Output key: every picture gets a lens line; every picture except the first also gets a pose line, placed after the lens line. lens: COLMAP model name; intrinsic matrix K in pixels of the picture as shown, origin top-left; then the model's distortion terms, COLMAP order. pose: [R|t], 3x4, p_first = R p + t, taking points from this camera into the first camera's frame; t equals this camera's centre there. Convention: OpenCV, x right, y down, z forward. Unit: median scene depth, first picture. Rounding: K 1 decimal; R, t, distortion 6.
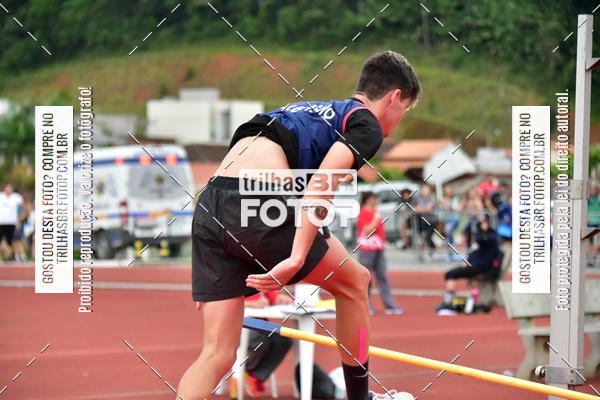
lens RADIAL K [[1820.3, 0, 278.1], [0, 1820.3, 157.5], [0, 0, 1]] dist [-0.009392, 0.000000]
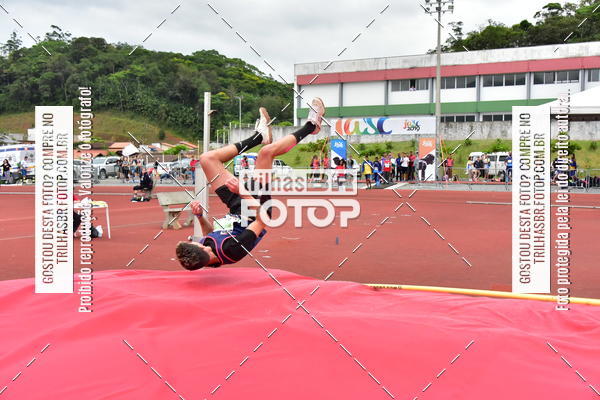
lens RADIAL K [[767.2, 0, 286.9], [0, 767.2, 185.1], [0, 0, 1]] dist [-0.026242, 0.000000]
pose [[0.965676, -0.011291, 0.259504, 0.011672], [-0.000222, 0.999018, 0.044296, 0.005233], [-0.259750, -0.042834, 0.964726, -0.302778]]
